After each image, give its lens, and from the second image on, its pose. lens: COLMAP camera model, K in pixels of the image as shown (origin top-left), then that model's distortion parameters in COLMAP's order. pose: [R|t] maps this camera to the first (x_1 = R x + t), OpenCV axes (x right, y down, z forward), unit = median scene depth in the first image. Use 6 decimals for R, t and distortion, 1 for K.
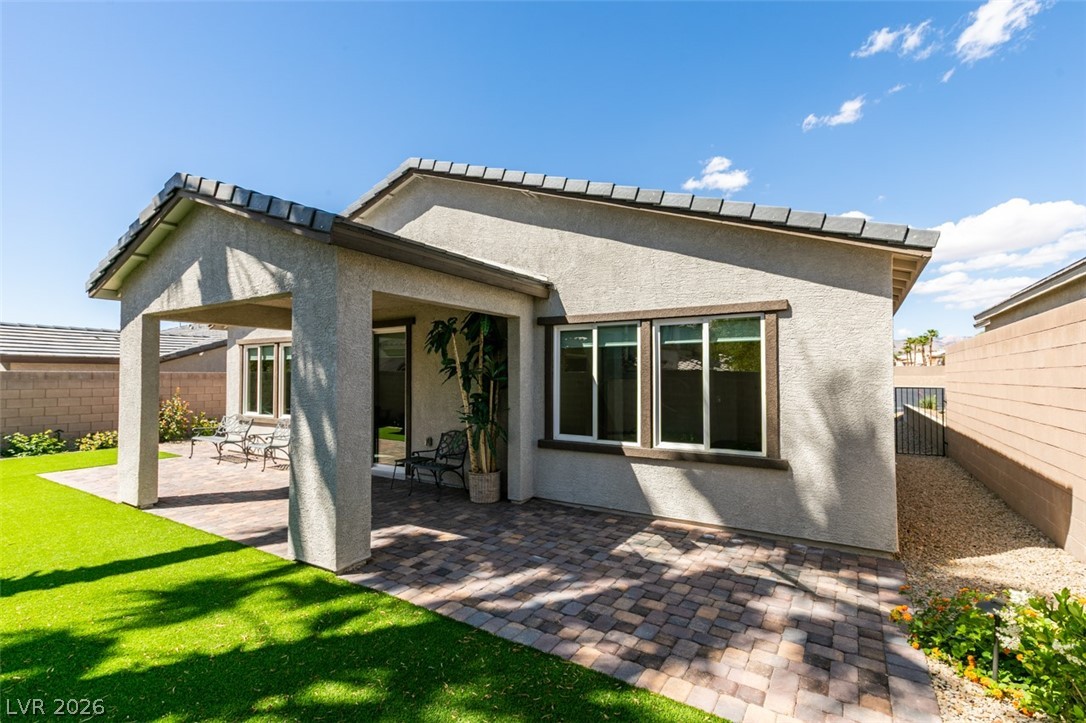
lens RADIAL K [[506.6, 0, 541.9], [0, 506.6, 378.5], [0, 0, 1]] dist [-0.001773, -0.000068]
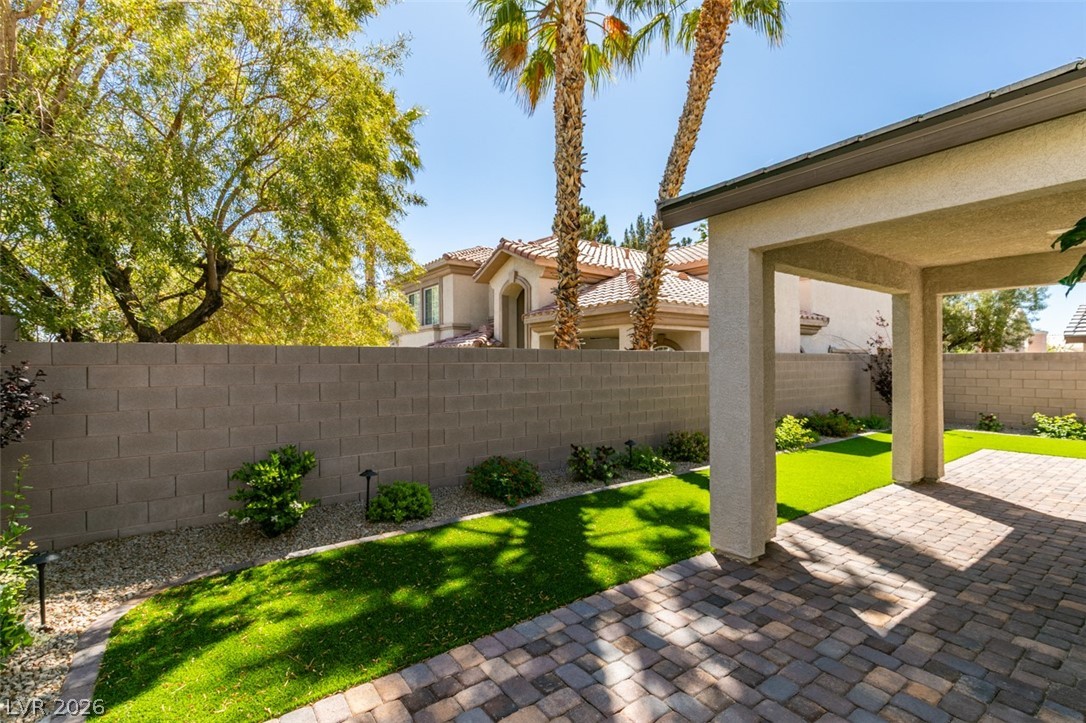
lens RADIAL K [[483.0, 0, 544.9], [0, 483.0, 365.5], [0, 0, 1]] dist [-0.001407, -0.000598]
pose [[-0.379940, 0.003287, -0.925005, 0.626928], [0.003996, 0.999990, 0.001912, 0.013301], [0.925002, -0.002970, -0.379950, 1.085296]]
